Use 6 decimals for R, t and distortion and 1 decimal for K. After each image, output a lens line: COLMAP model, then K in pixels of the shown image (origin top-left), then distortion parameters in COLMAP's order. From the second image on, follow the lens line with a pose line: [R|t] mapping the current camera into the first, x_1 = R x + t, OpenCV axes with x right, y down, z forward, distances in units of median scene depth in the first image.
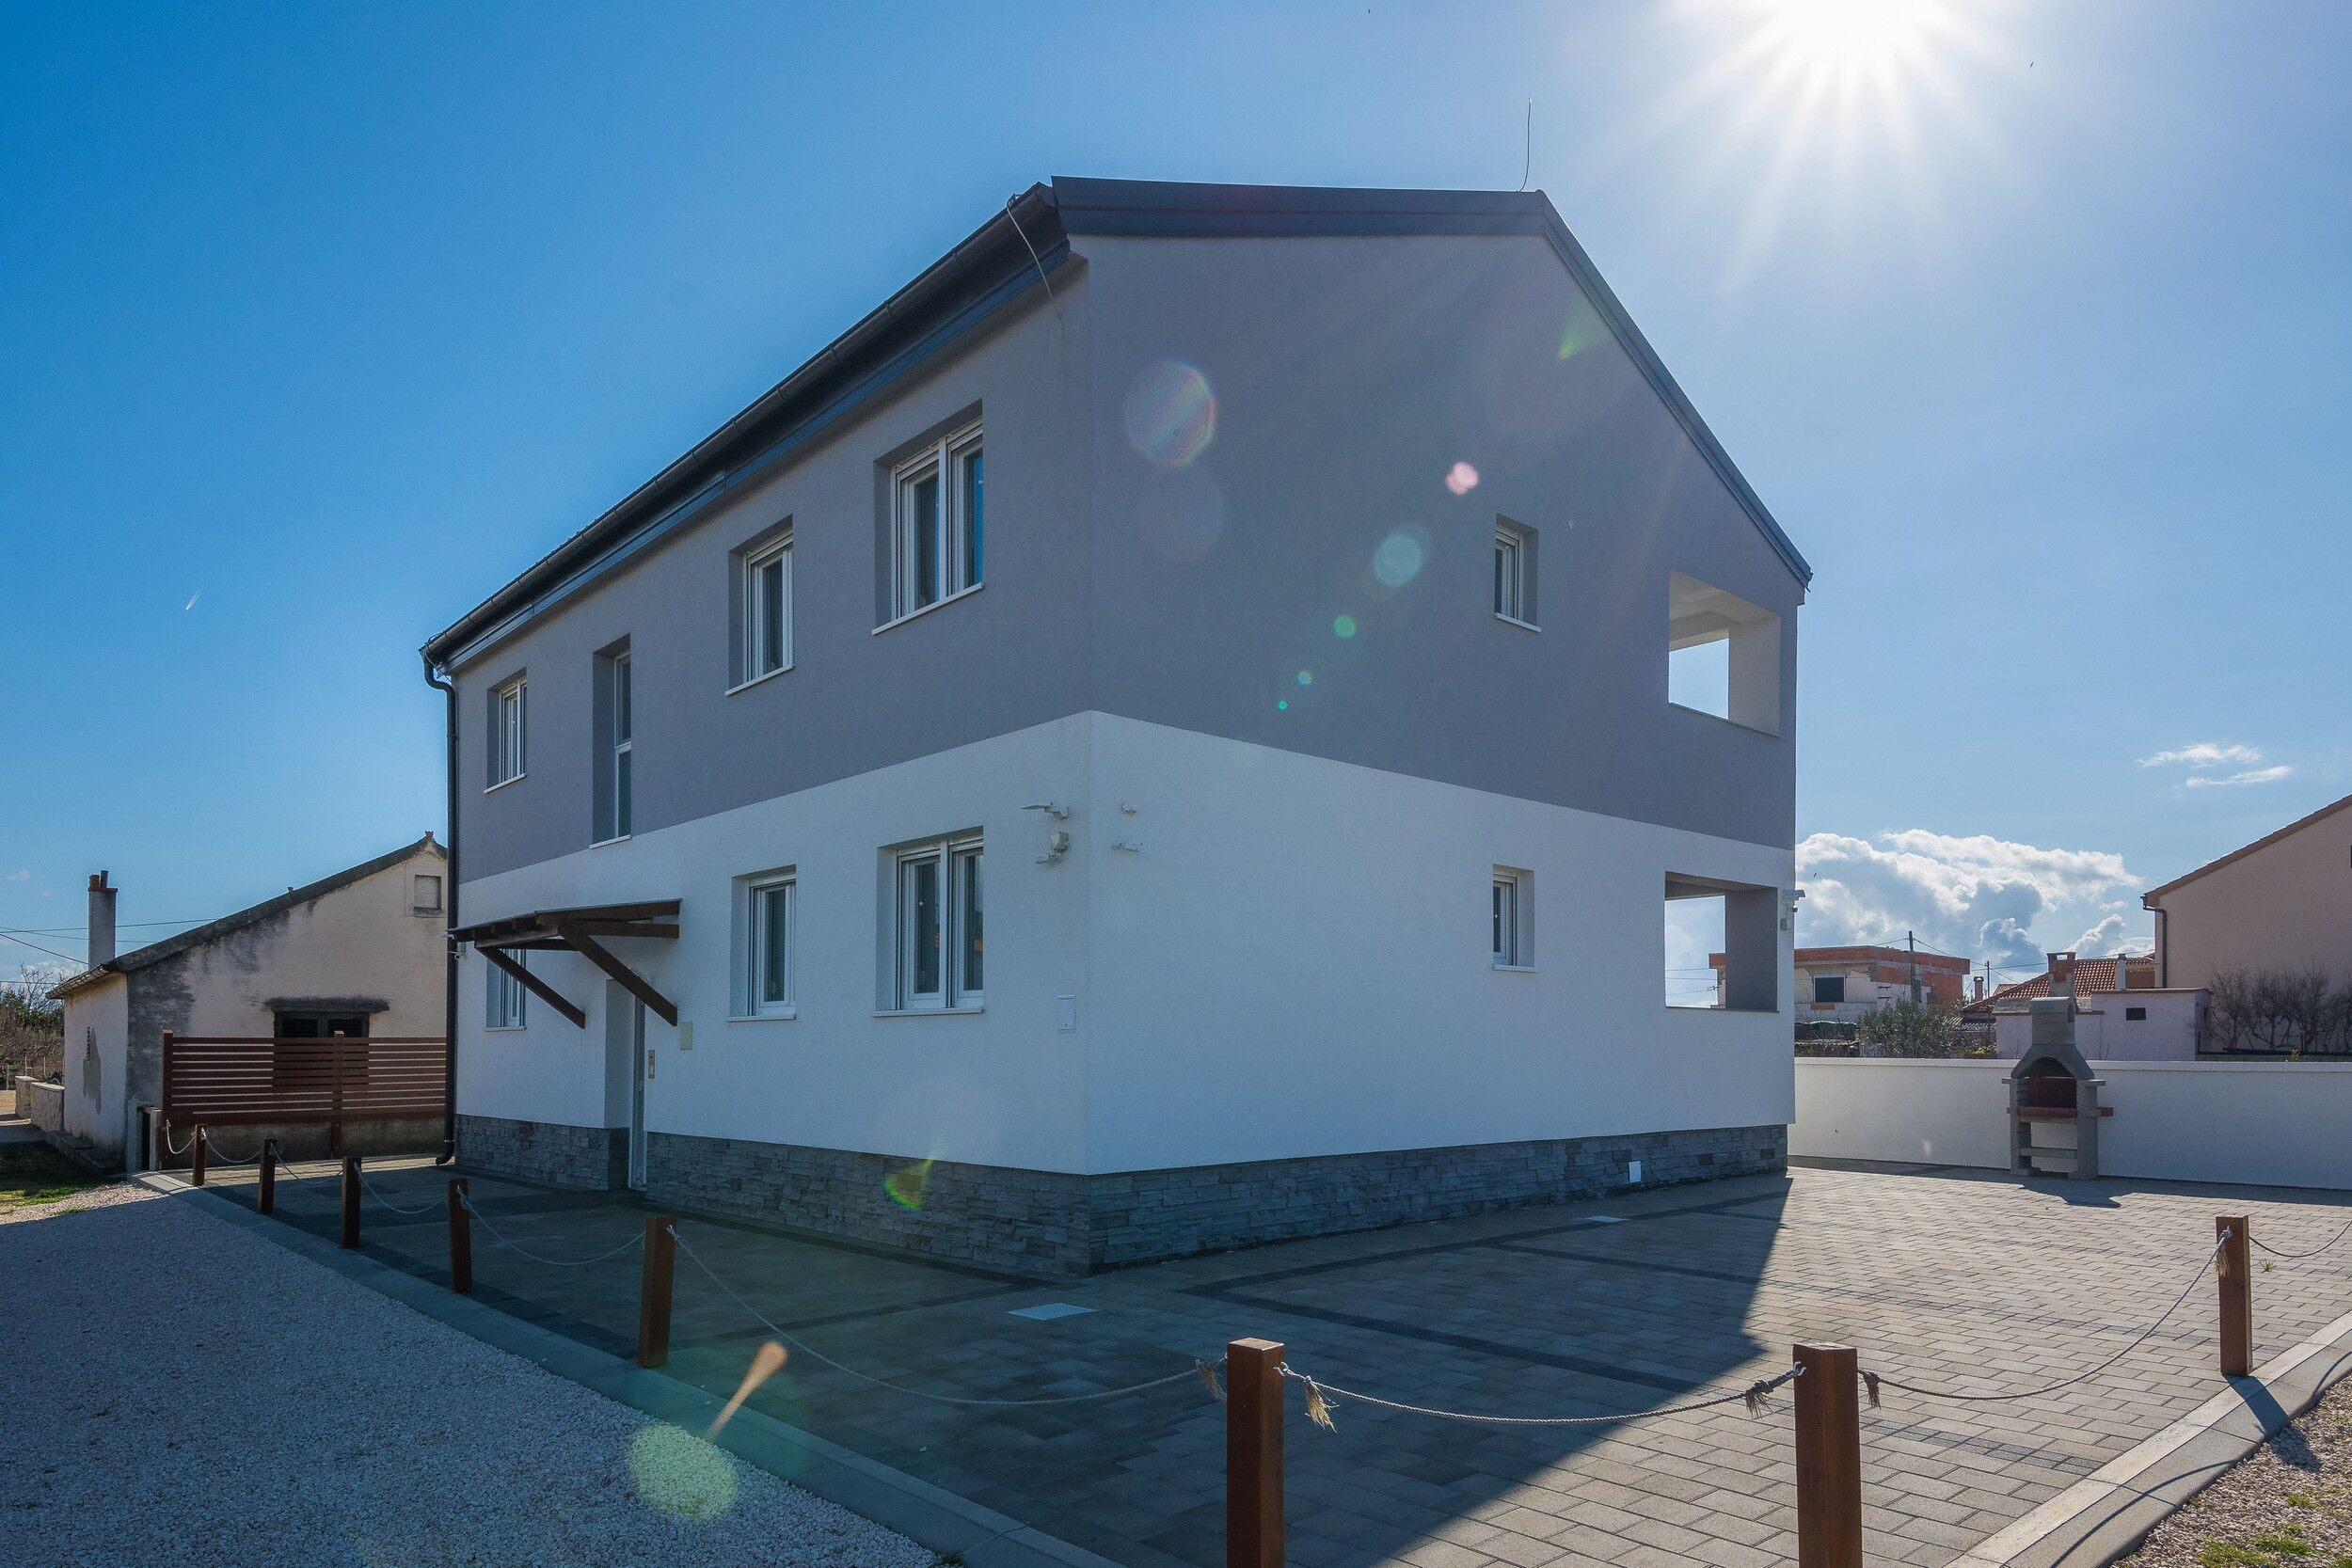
lens RADIAL K [[1429.1, 0, 1272.9], [0, 1429.1, 852.3], [0, 0, 1]] dist [0.057990, -0.006844]
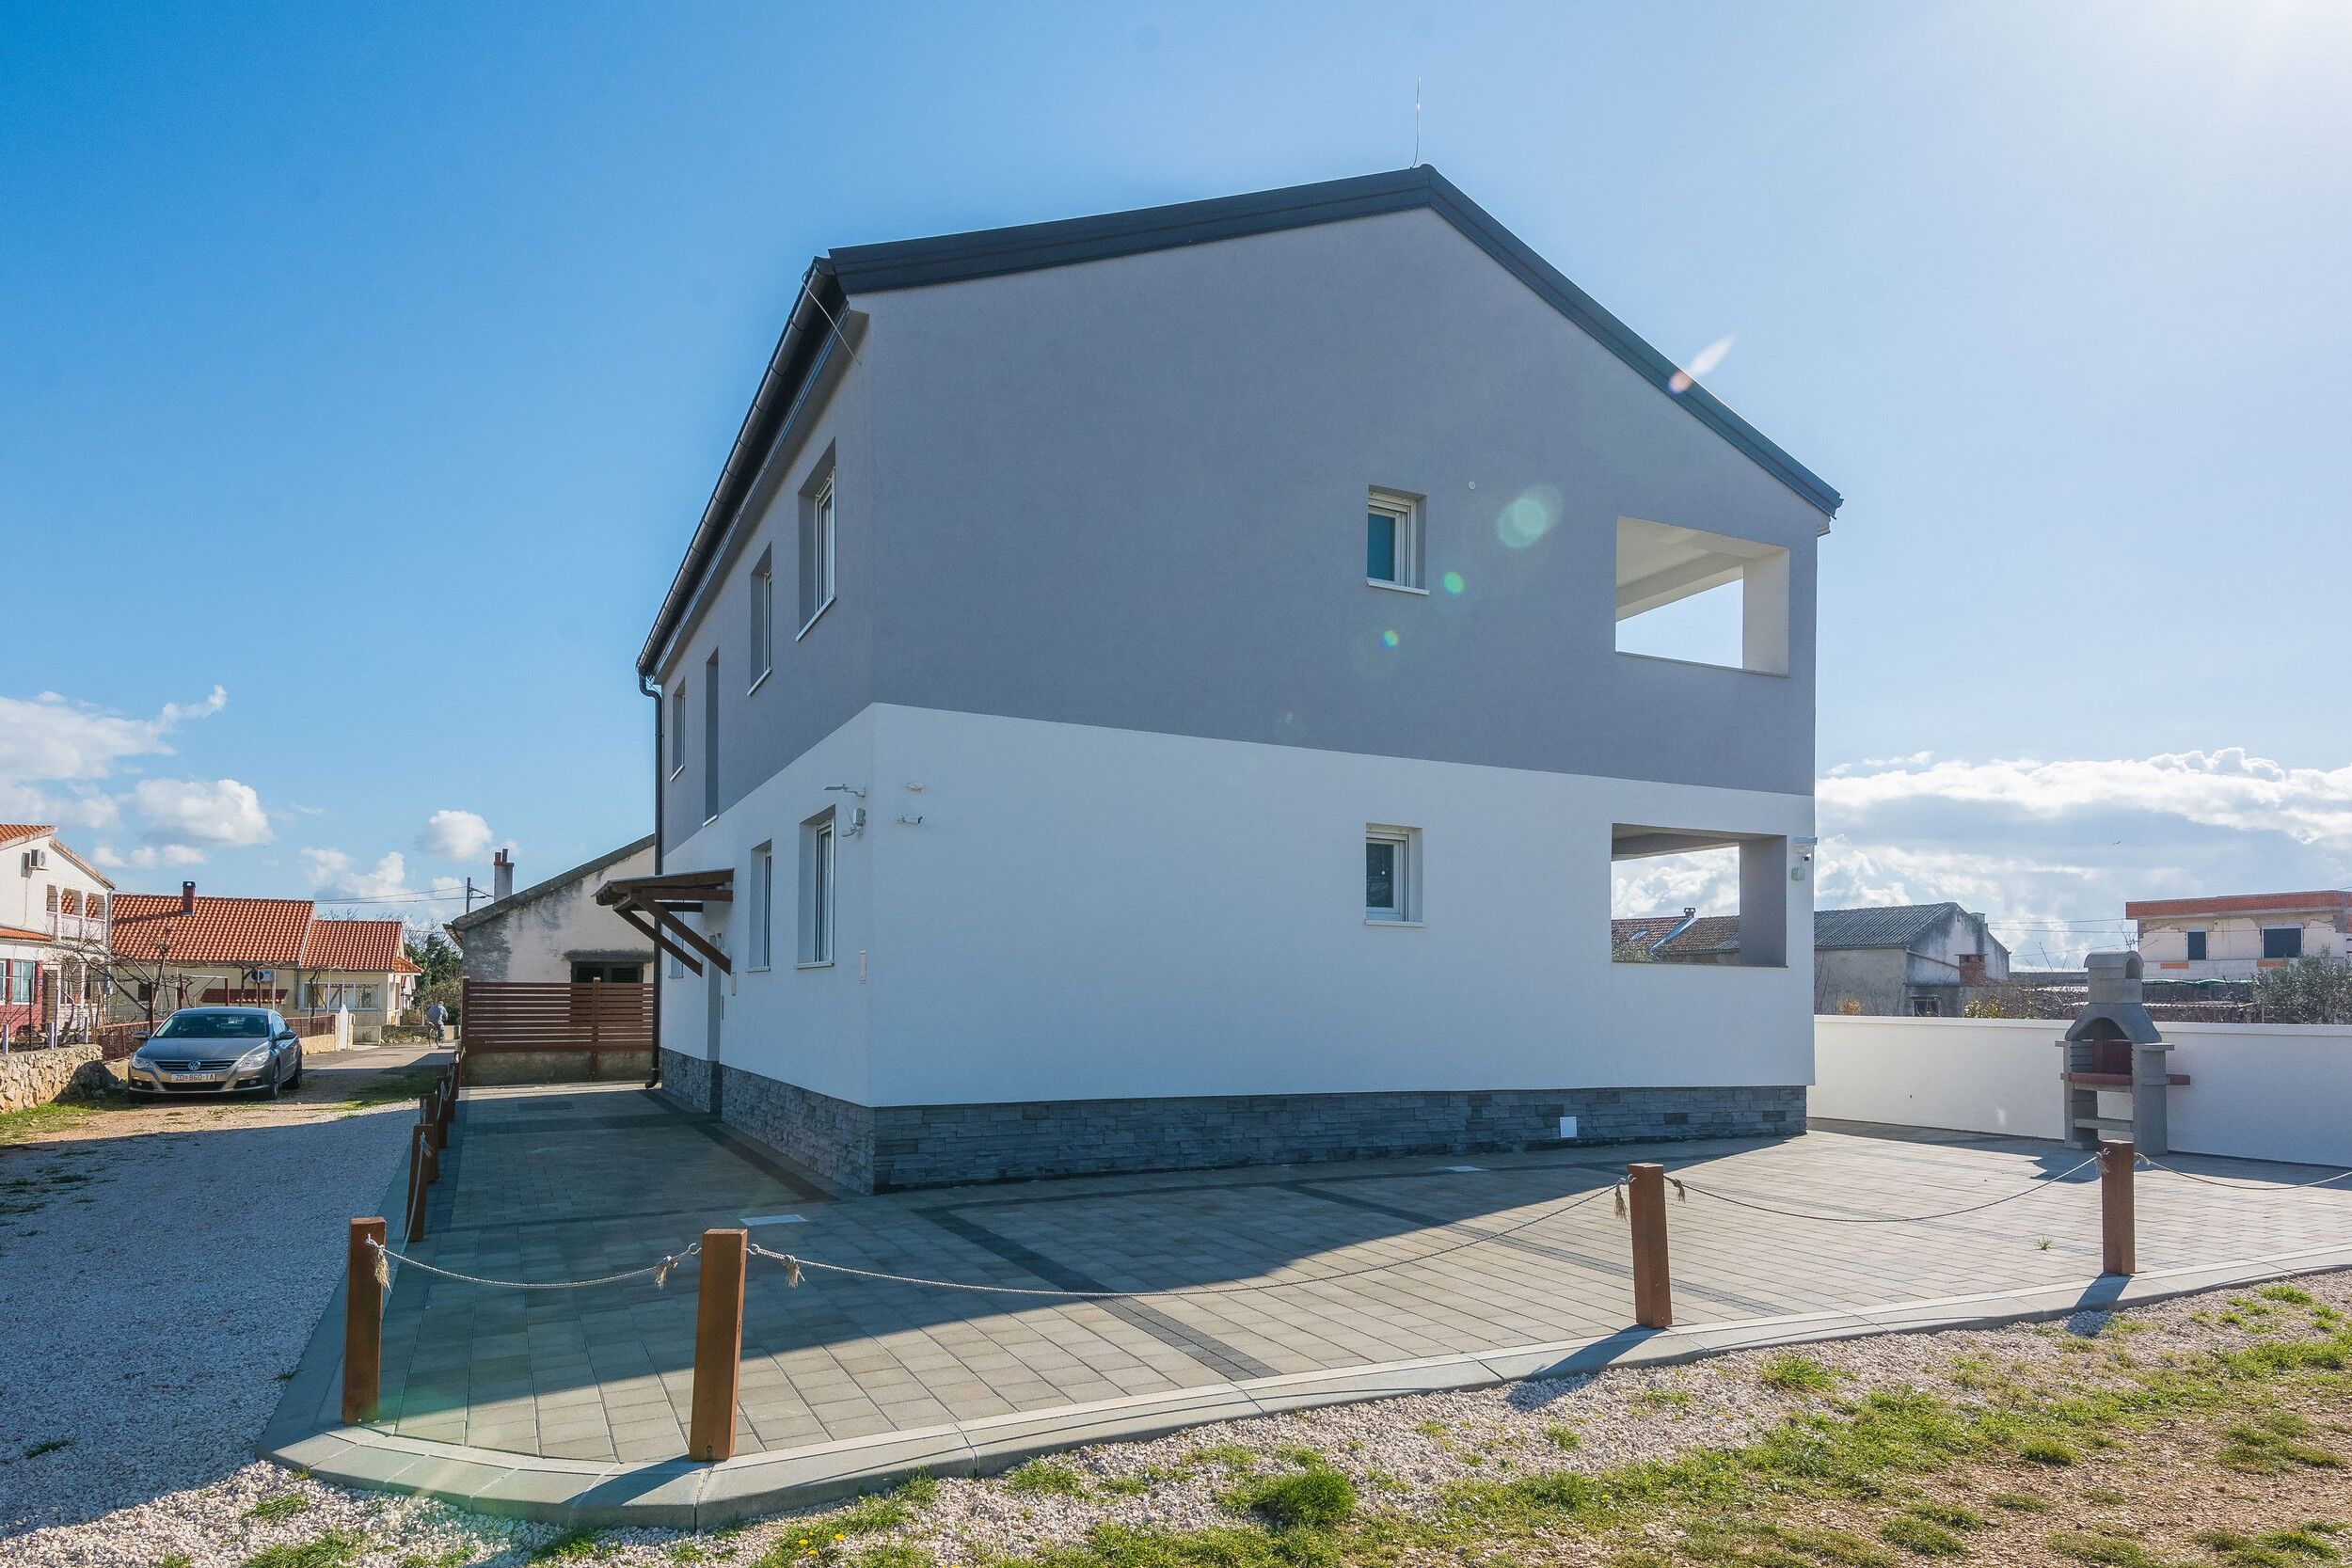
lens RADIAL K [[1429.1, 0, 1250.0], [0, 1429.1, 797.1], [0, 0, 1]] dist [0.057990, -0.006844]
pose [[0.958711, -0.030751, -0.282713, 0.328544], [0.029277, 0.999527, -0.009438, -0.002977], [0.282869, 0.000772, 0.959158, -0.016027]]
